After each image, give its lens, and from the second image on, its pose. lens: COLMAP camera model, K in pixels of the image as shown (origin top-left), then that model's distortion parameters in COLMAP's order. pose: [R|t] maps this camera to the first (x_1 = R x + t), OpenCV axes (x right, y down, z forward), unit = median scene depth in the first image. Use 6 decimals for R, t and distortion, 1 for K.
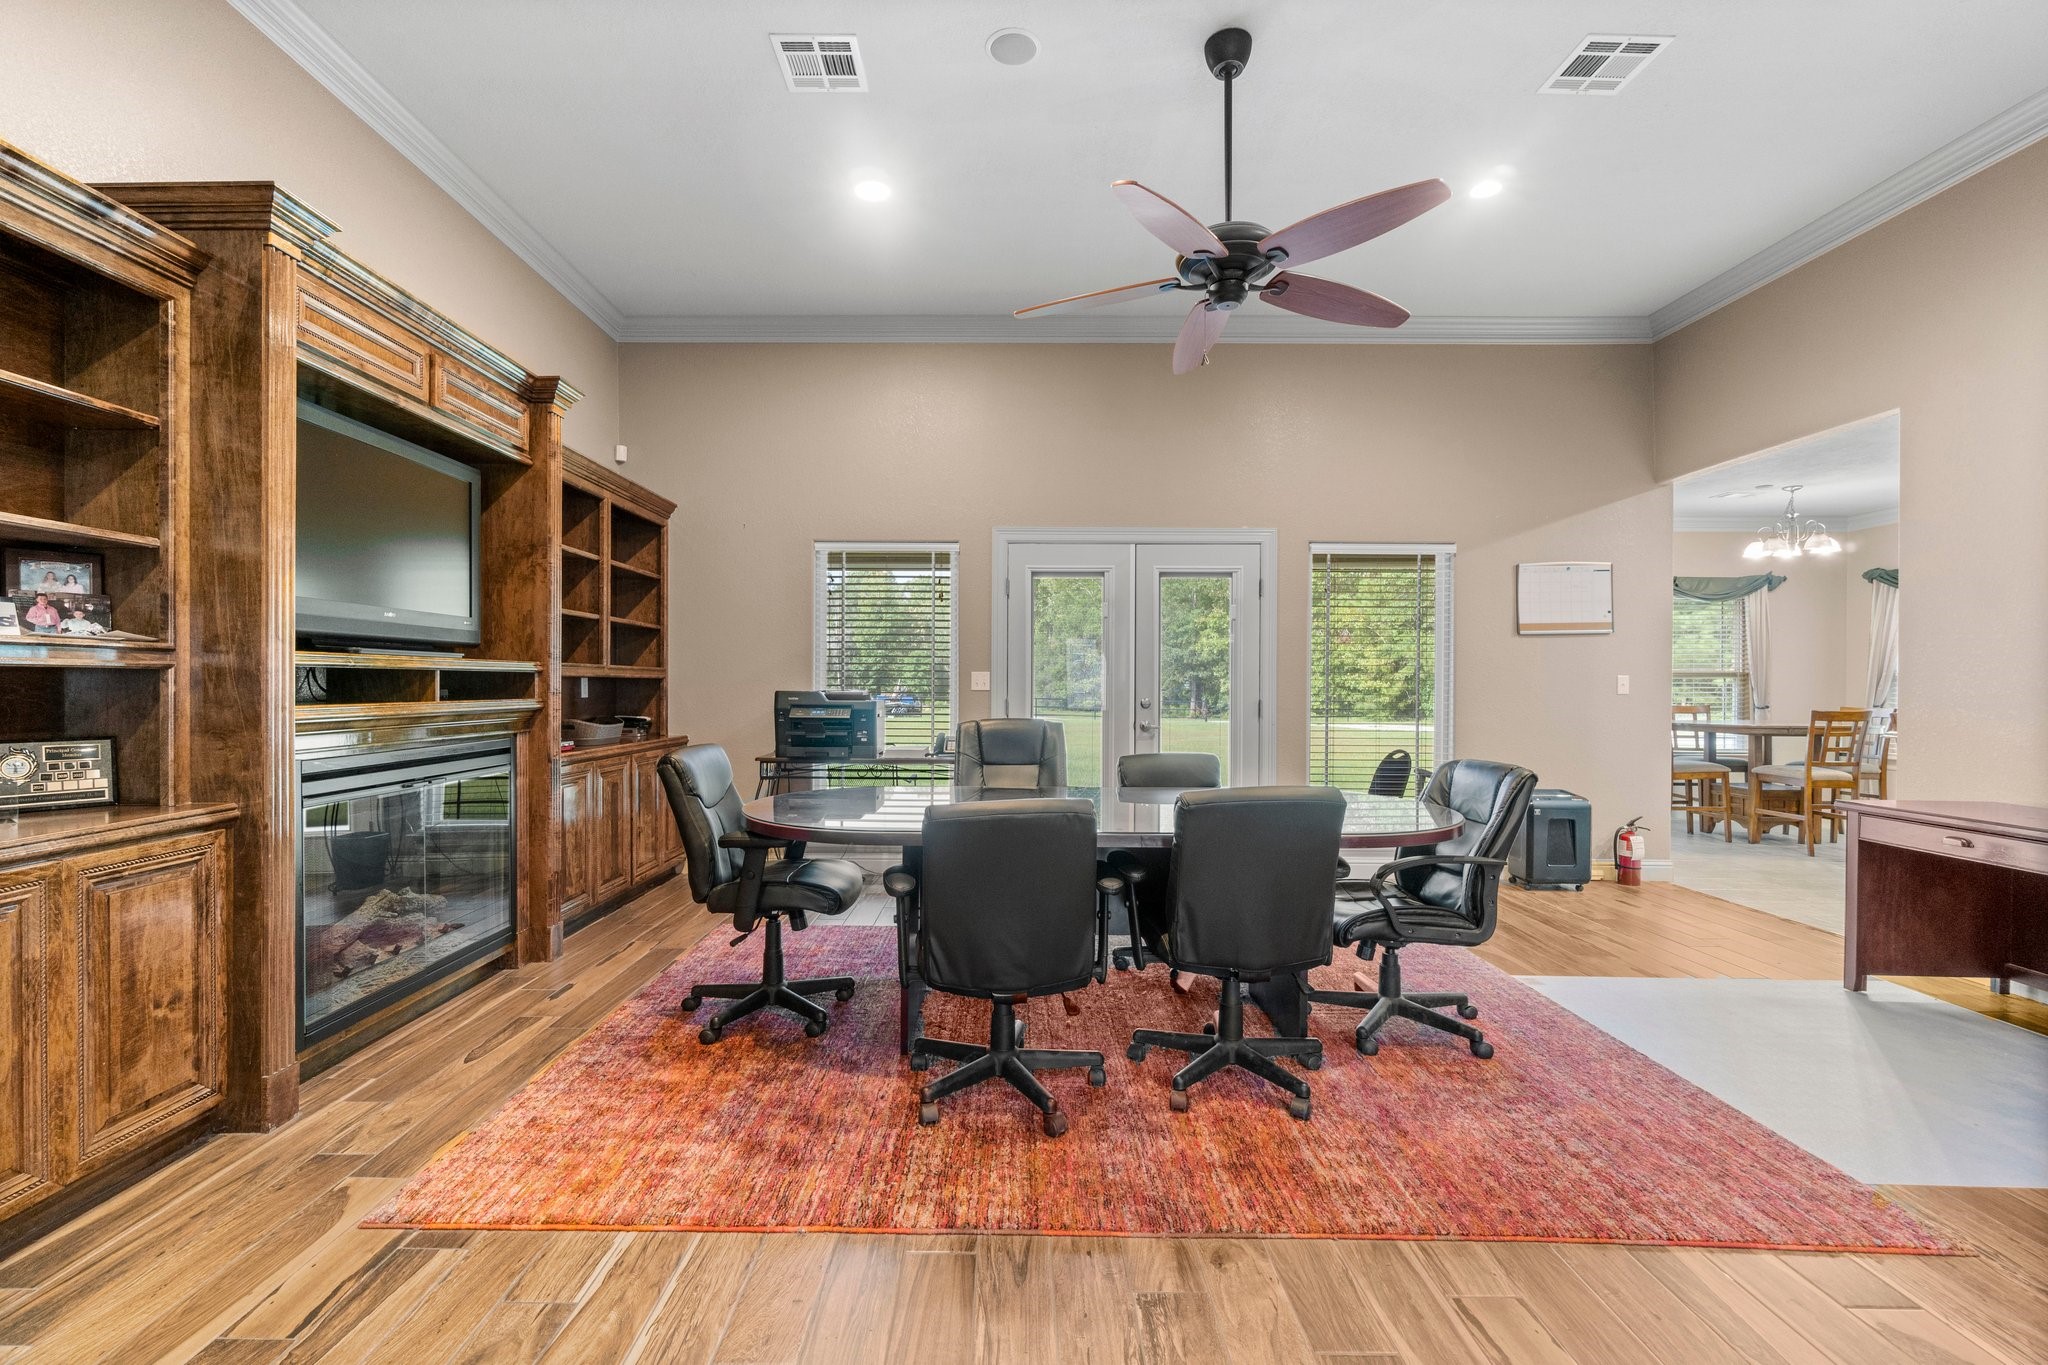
lens RADIAL K [[881.4, 0, 984.8], [0, 881.4, 681.5], [0, 0, 1]] dist [-0.002721, 0.000576]
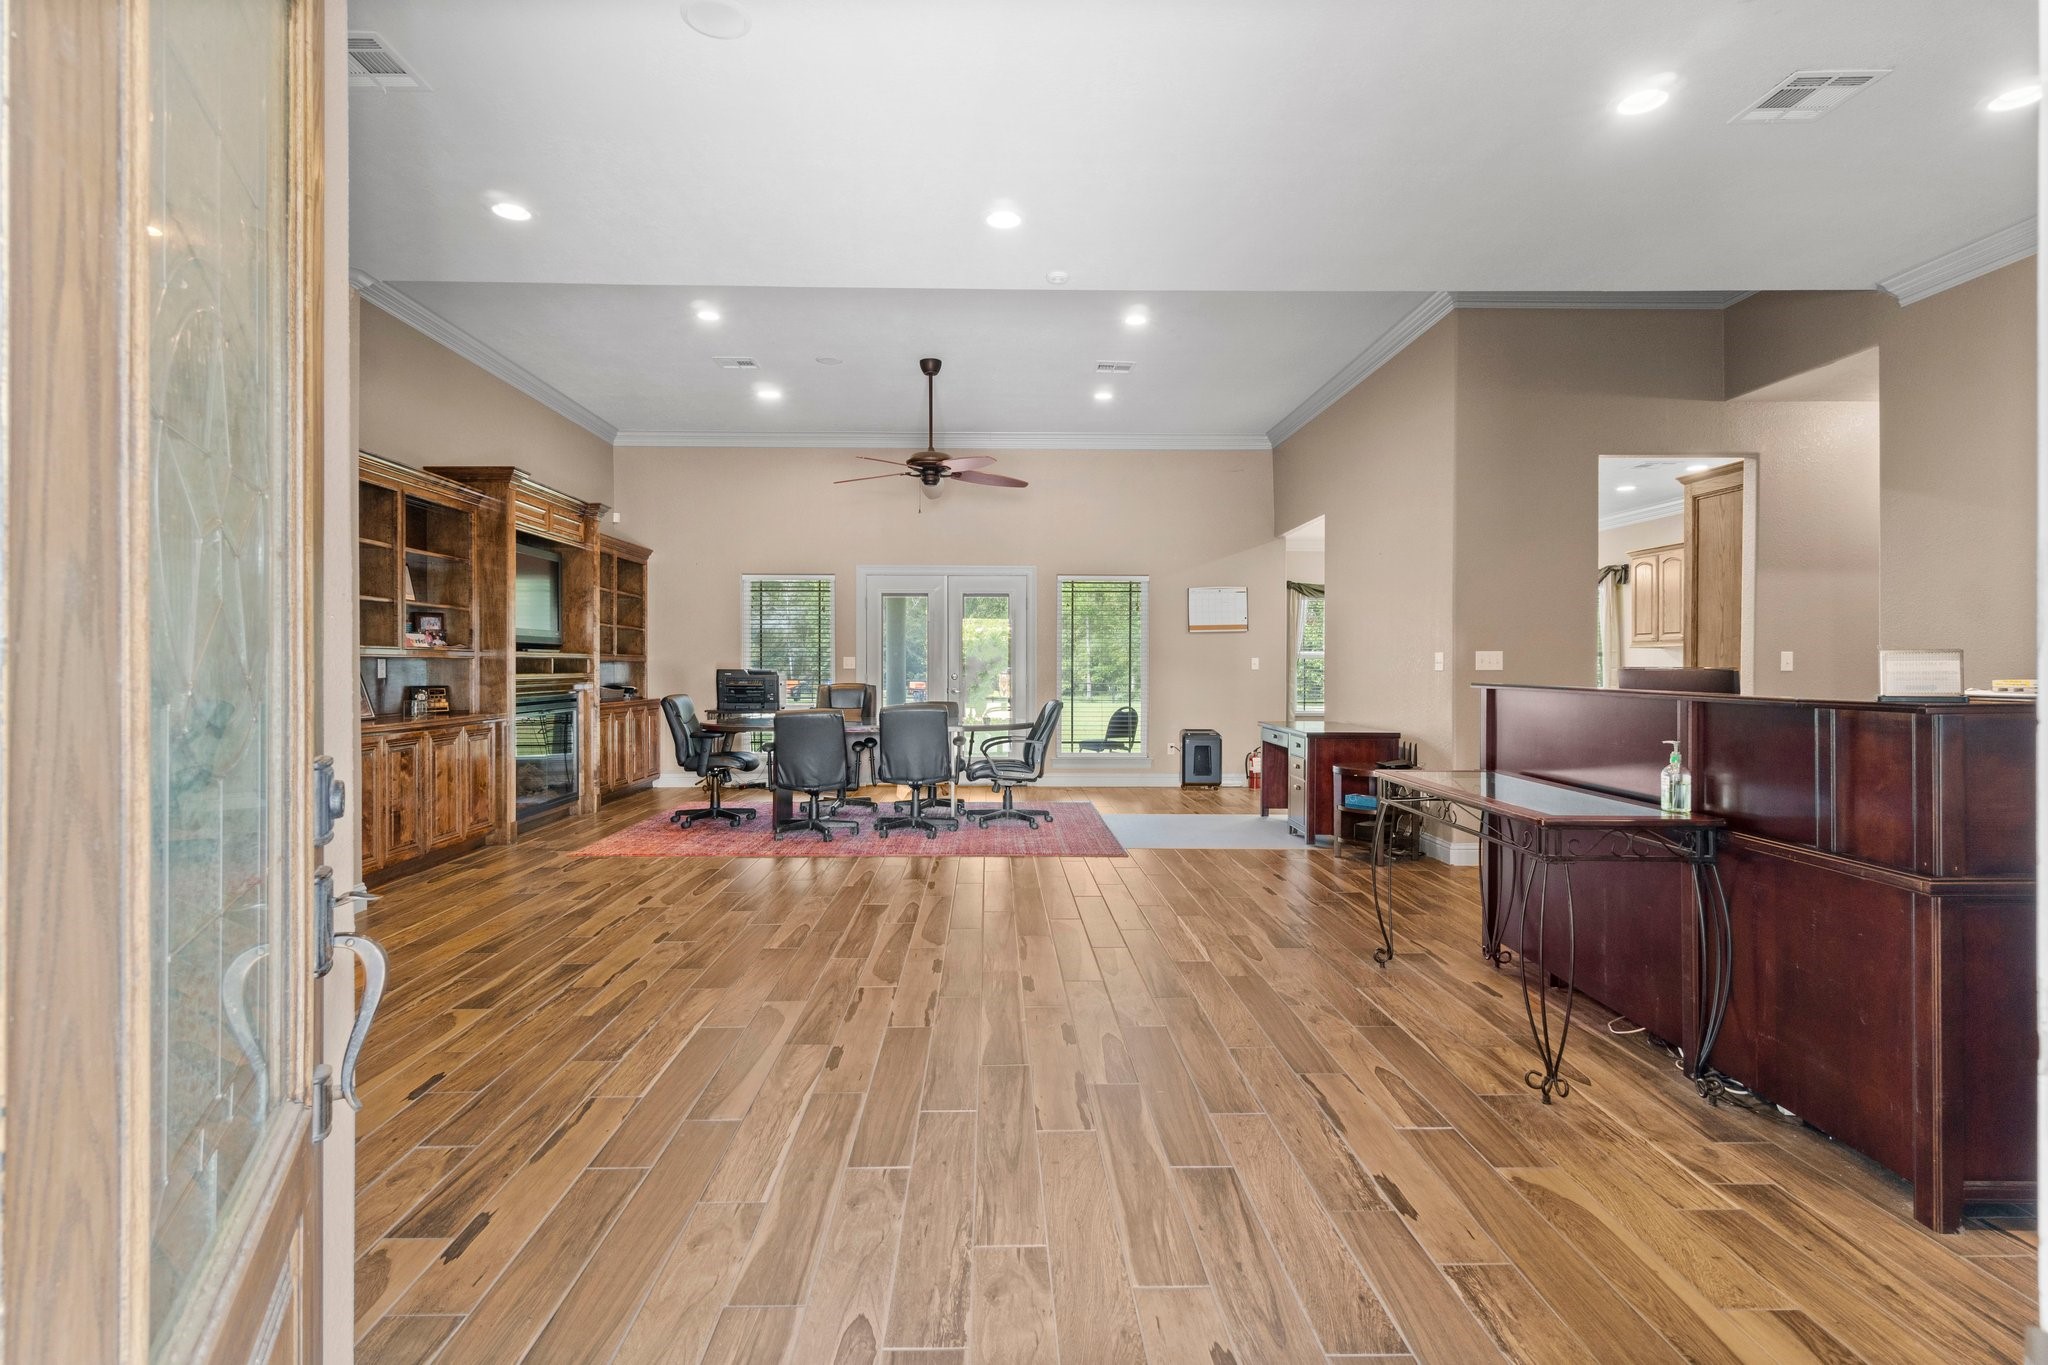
lens RADIAL K [[1006.2, 0, 1007.9], [0, 1006.2, 671.6], [0, 0, 1]] dist [-0.001264, -0.000145]
pose [[0.998995, -0.004039, 0.044637, 0.347568], [0.003713, 0.999966, 0.007386, 0.004666], [-0.044665, -0.007213, 0.998976, -1.418457]]
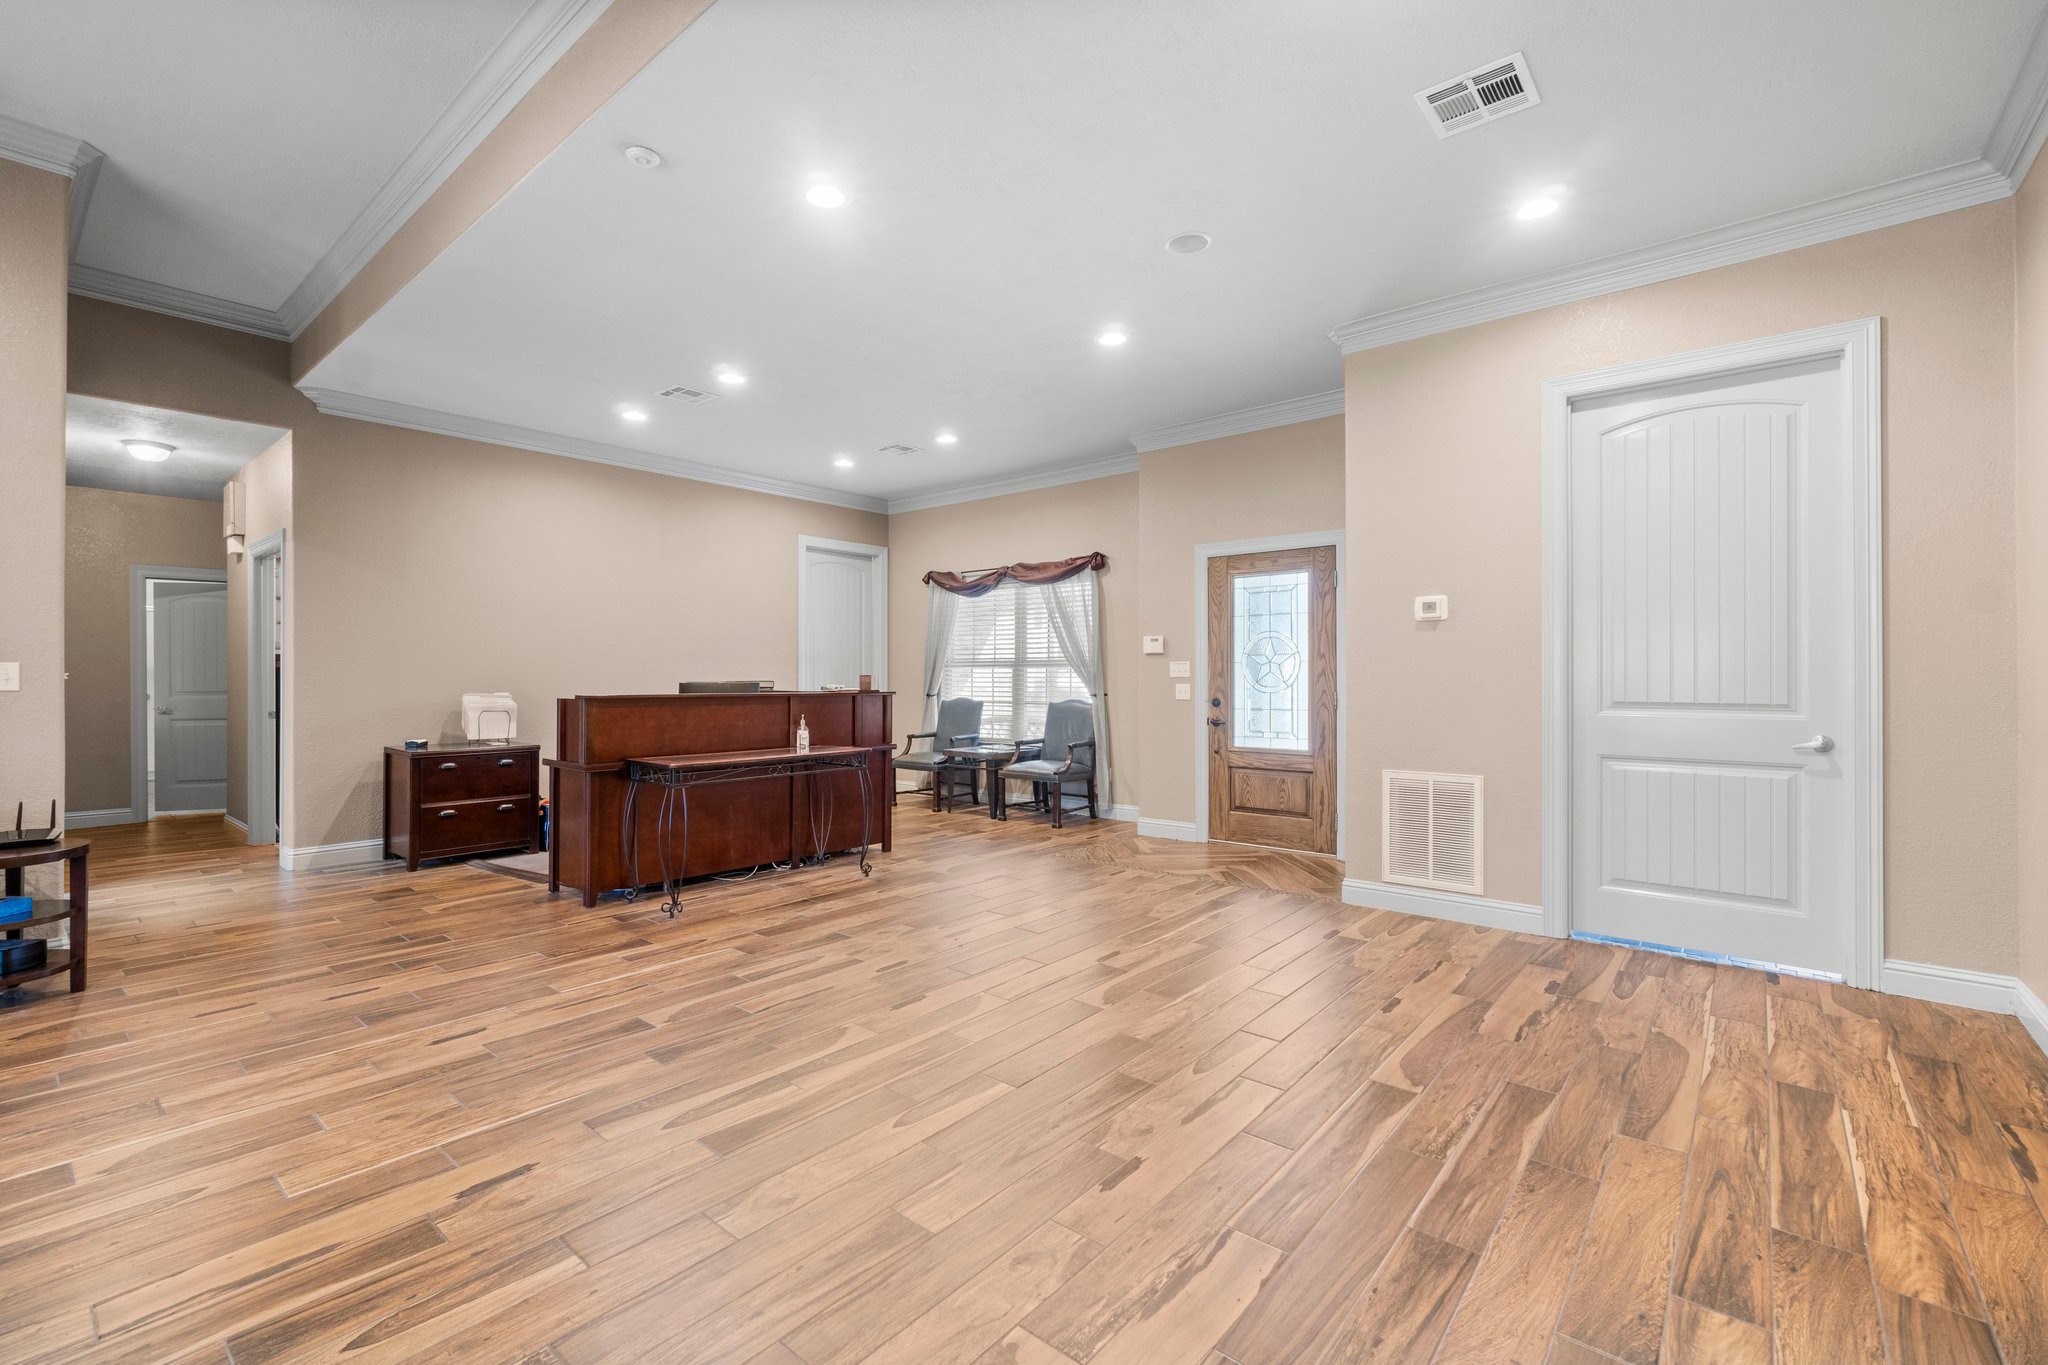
lens RADIAL K [[863.6, 0, 1024.3], [0, 863.6, 673.1], [0, 0, 1]] dist [-0.018942, 0.000200]
pose [[-0.784626, -0.004298, 0.619954, -0.438157], [-0.006492, 0.999978, -0.001284, -0.004647], [-0.619935, -0.005032, -0.784637, 0.608284]]
